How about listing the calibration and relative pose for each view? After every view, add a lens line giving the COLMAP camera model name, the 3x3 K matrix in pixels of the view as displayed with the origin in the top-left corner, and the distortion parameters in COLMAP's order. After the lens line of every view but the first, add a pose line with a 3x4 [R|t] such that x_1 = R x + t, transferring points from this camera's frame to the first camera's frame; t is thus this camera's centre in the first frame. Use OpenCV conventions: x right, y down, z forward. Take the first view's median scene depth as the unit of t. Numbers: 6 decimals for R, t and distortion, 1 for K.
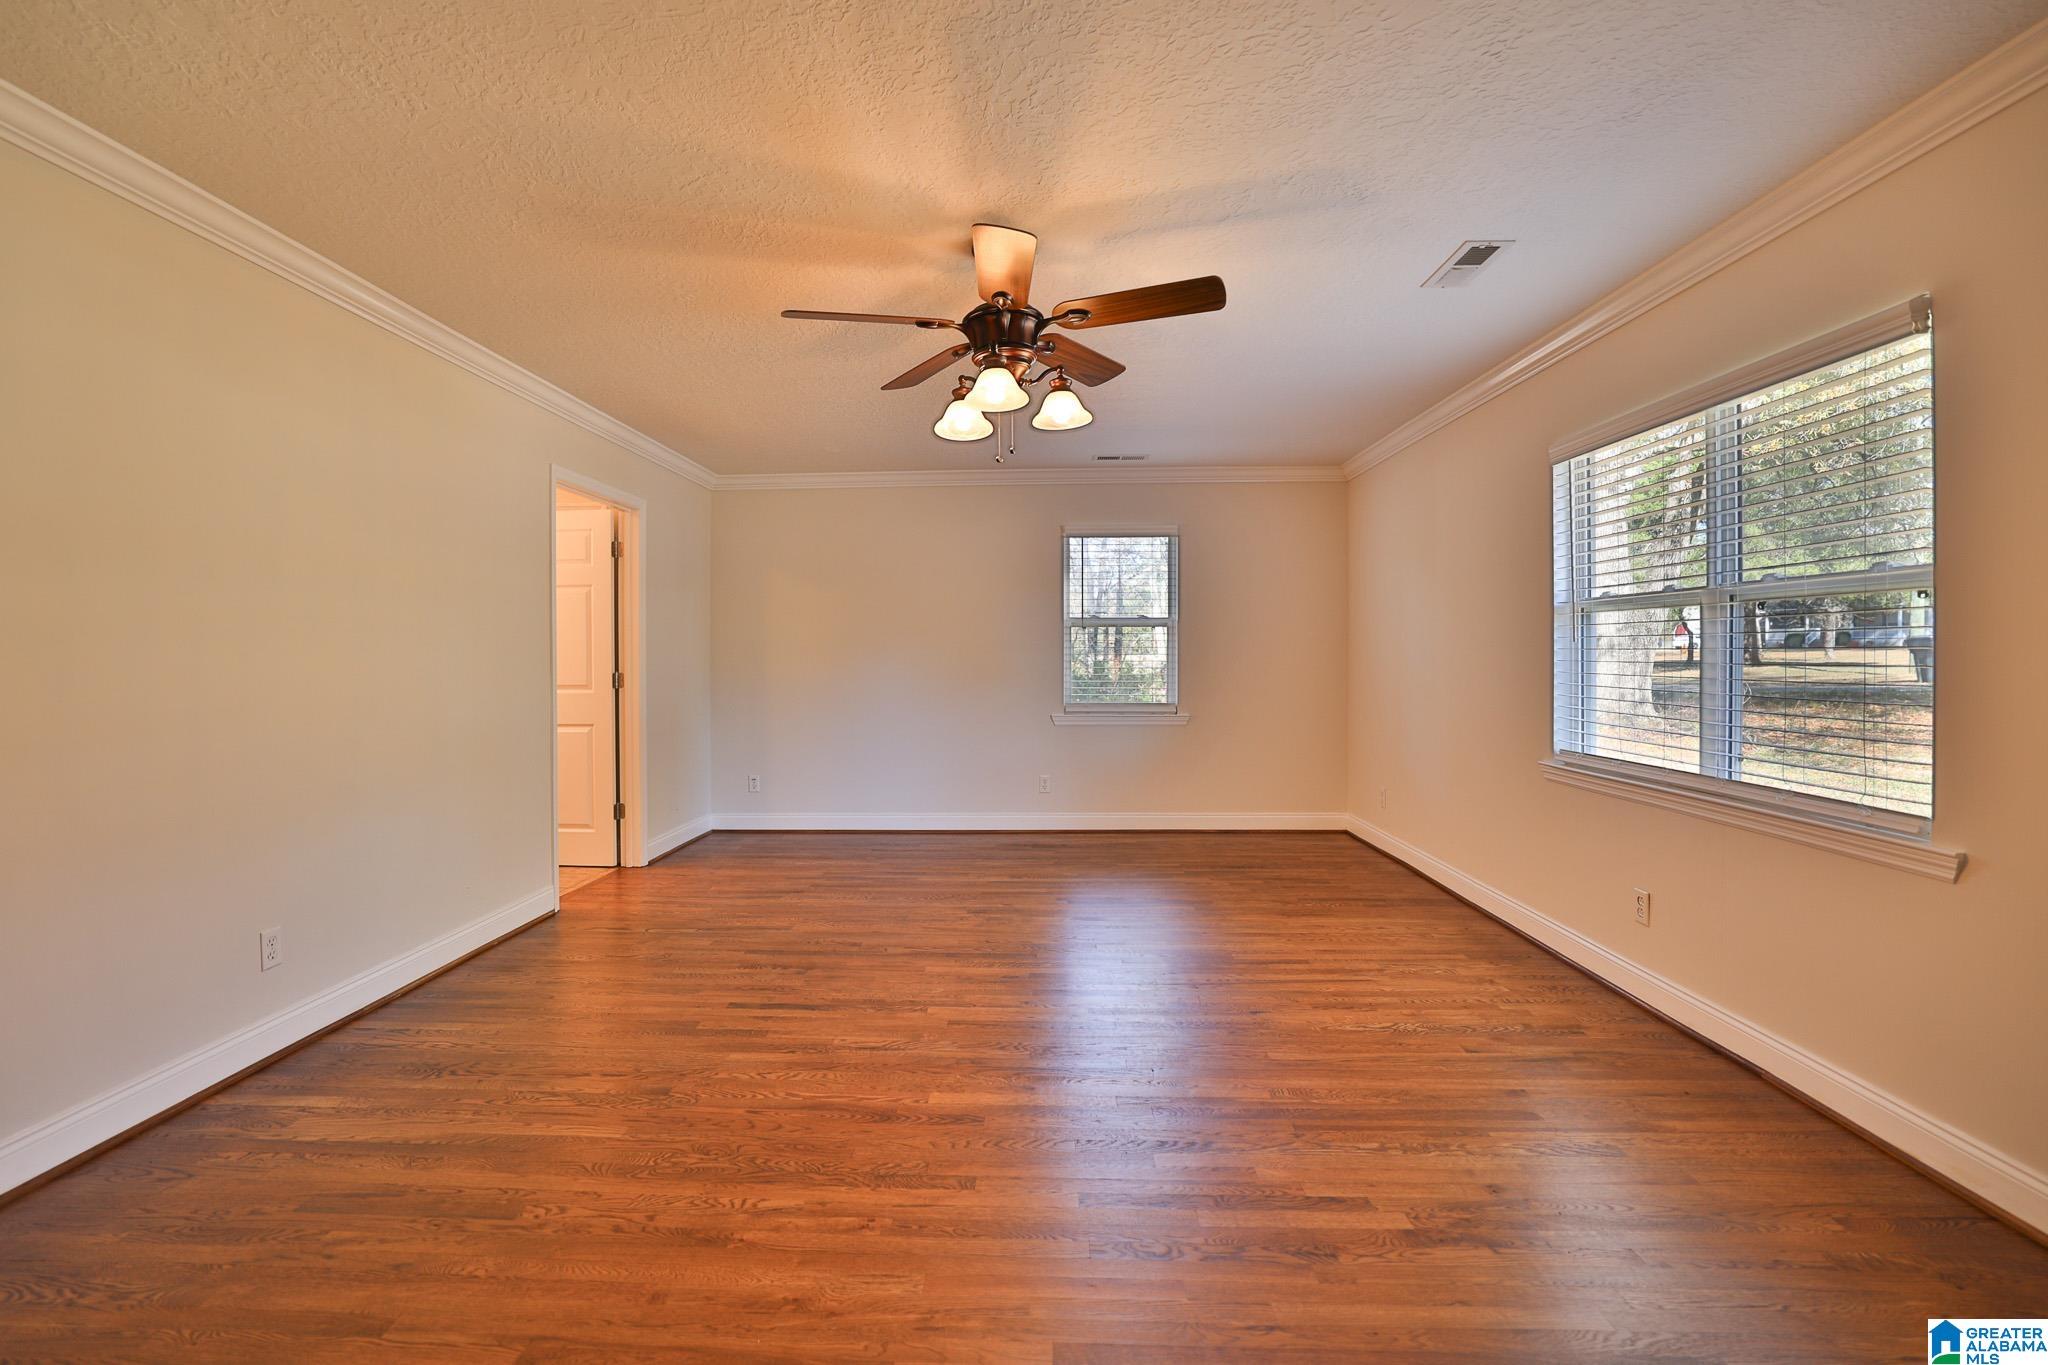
lens RADIAL K [[934.9, 0, 997.0], [0, 934.9, 667.5], [0, 0, 1]] dist [-0.050728, 0.019817]
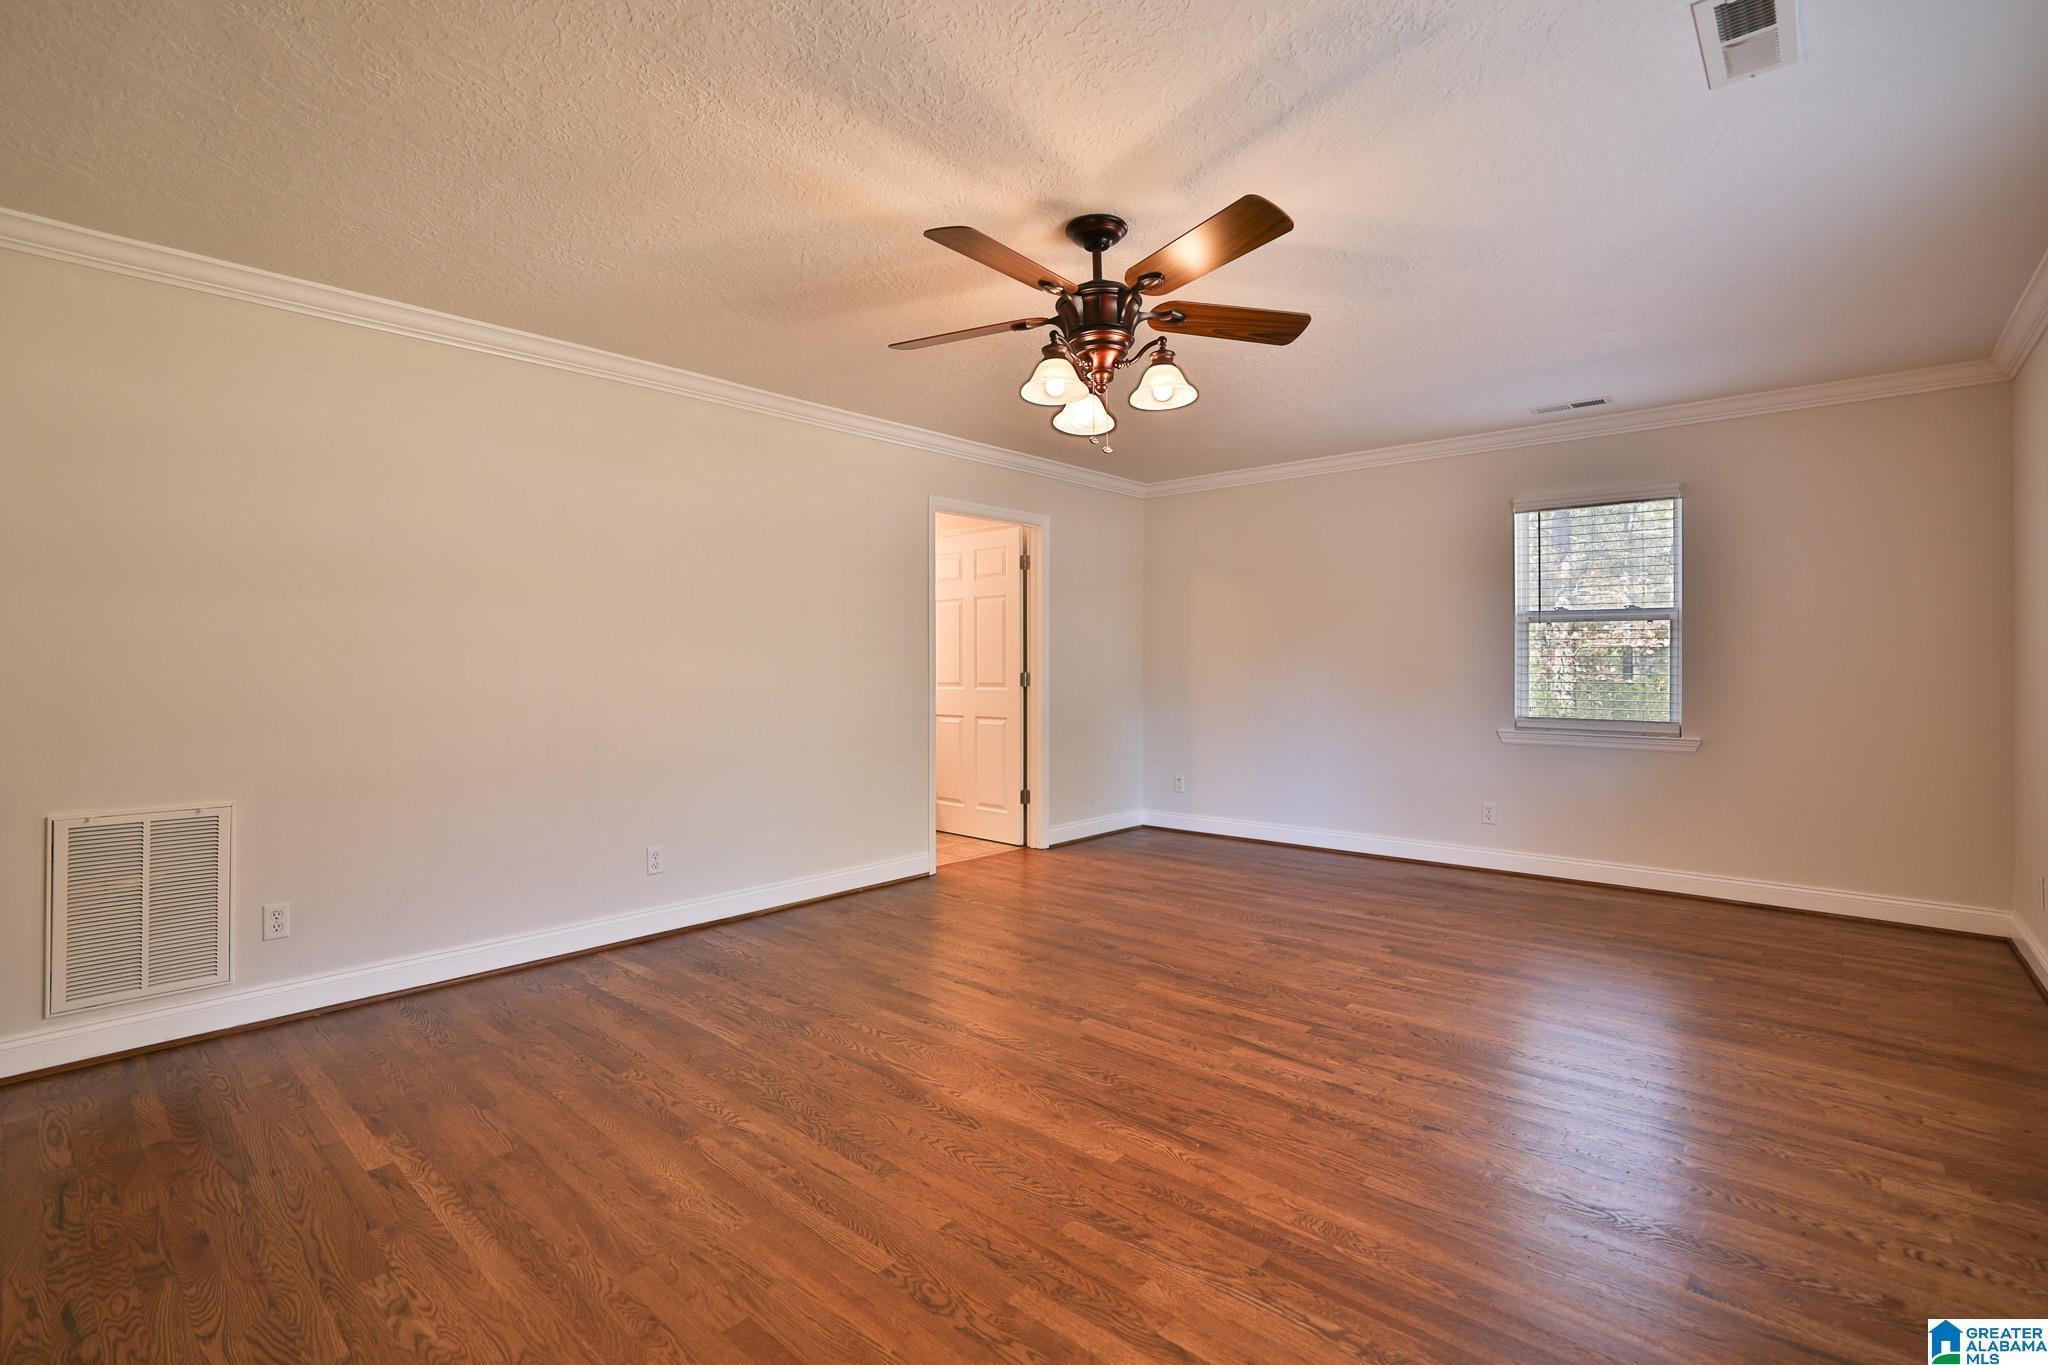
lens RADIAL K [[934.9, 0, 997.0], [0, 934.9, 667.5], [0, 0, 1]] dist [-0.050728, 0.019817]
pose [[0.767792, 0.007461, -0.640655, 0.426445], [-0.008483, 0.999963, 0.001478, -0.002737], [0.640643, 0.004300, 0.767827, 0.170812]]
